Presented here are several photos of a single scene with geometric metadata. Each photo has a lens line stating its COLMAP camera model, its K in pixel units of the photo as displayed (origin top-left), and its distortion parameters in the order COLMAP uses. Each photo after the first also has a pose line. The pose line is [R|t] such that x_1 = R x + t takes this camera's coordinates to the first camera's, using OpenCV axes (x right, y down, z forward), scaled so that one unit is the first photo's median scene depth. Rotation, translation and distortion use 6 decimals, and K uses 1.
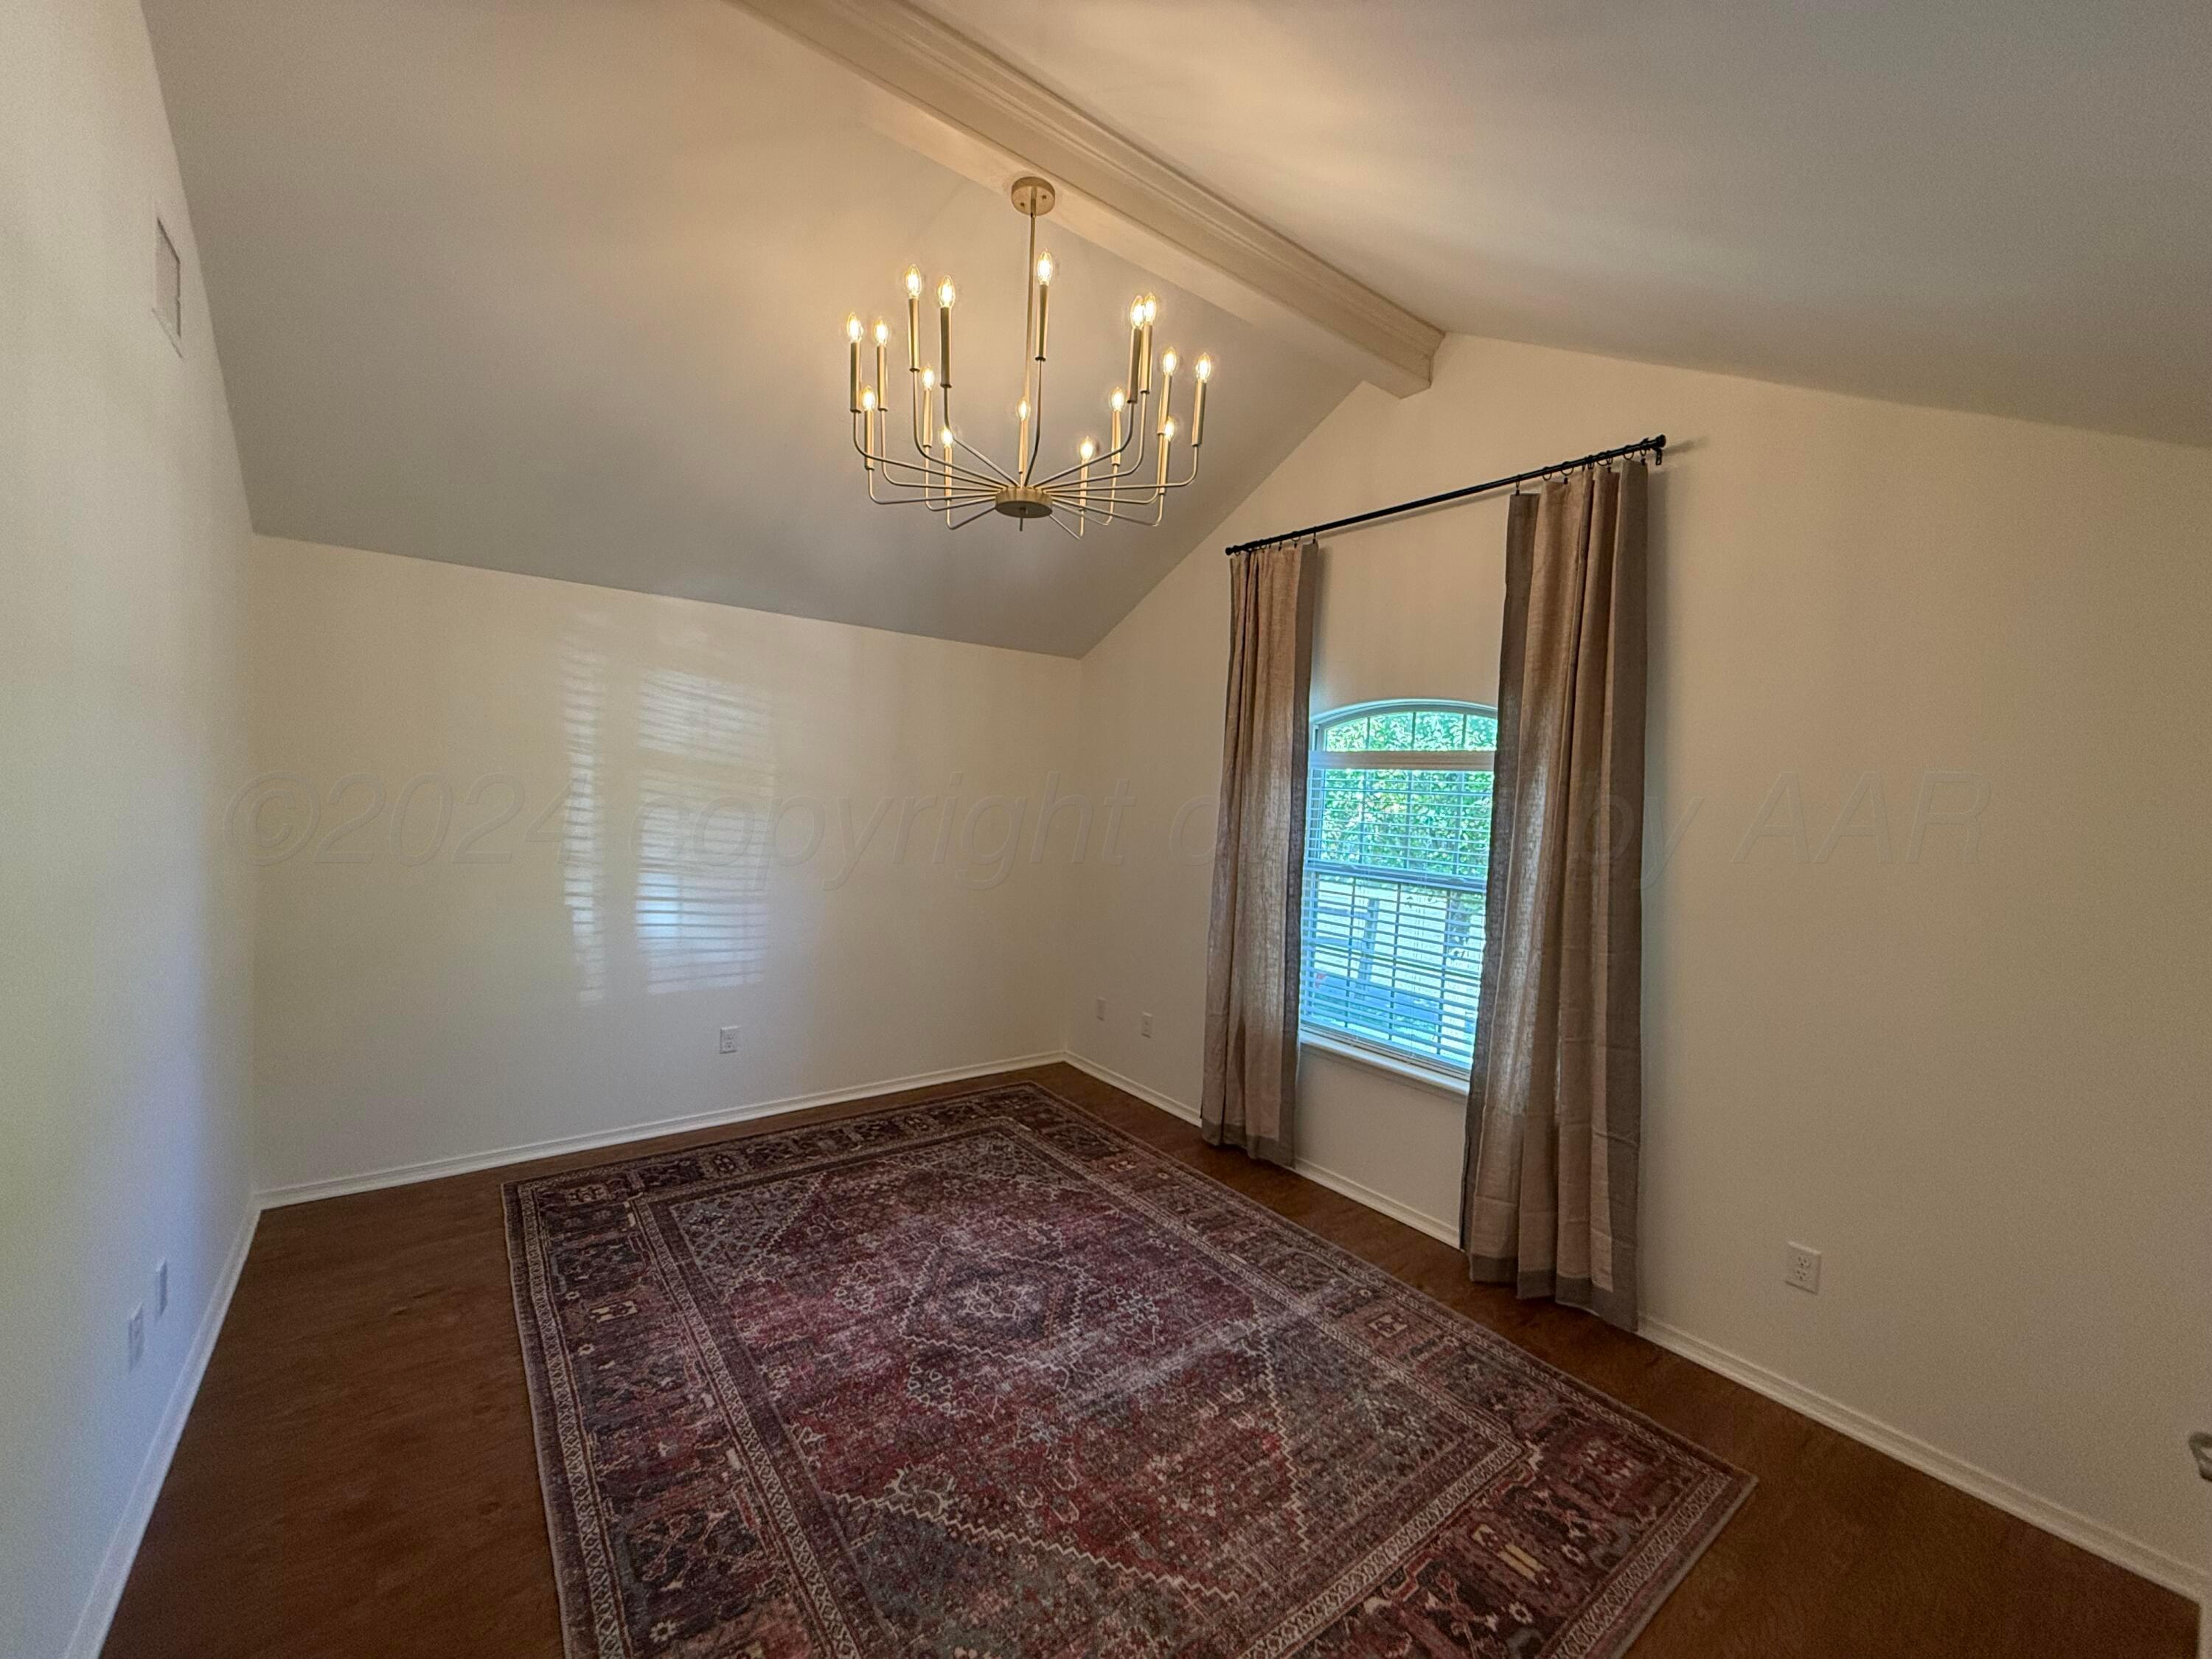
lens RADIAL K [[889.0, 0, 1090.8], [0, 889.0, 831.1], [0, 0, 1]] dist [0.002943, -0.000392]
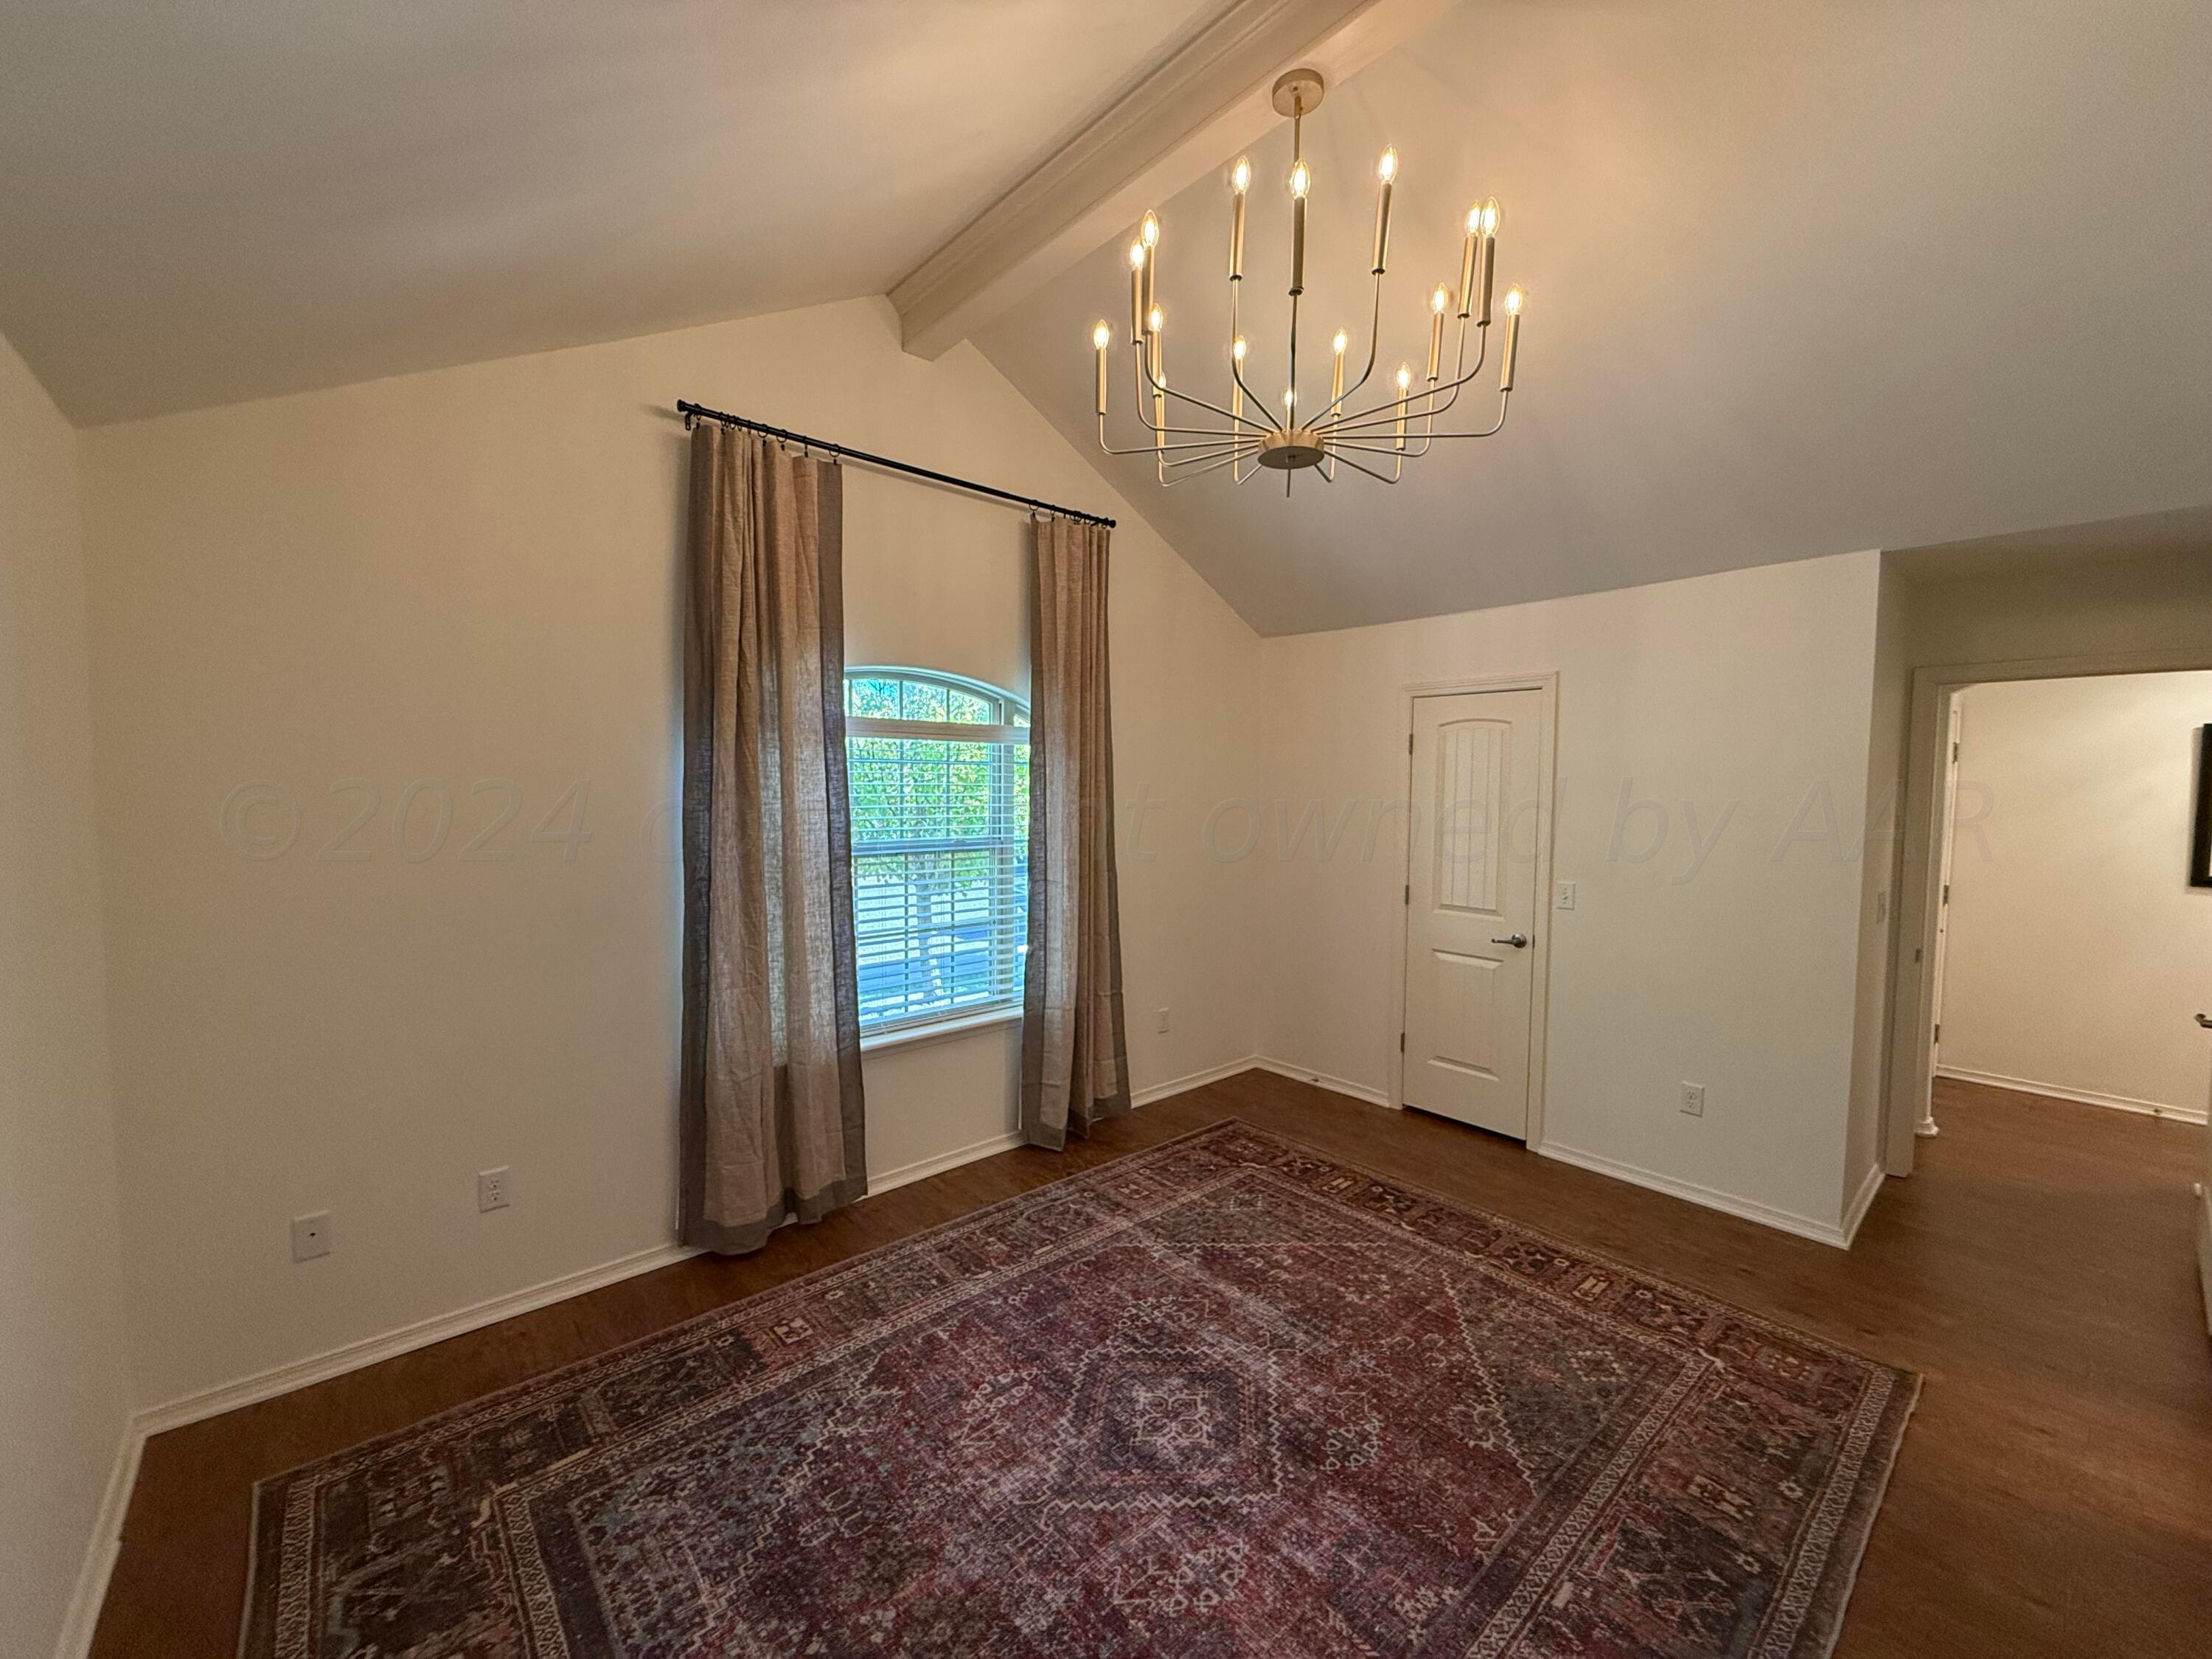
lens RADIAL K [[889.0, 0, 1107.9], [0, 889.0, 833.9], [0, 0, 1]] dist [0.002943, -0.000392]
pose [[-0.095887, -0.105923, 0.989740, -0.893619], [0.033750, 0.993404, 0.109584, -0.088939], [-0.994820, 0.043912, -0.091679, 1.181799]]
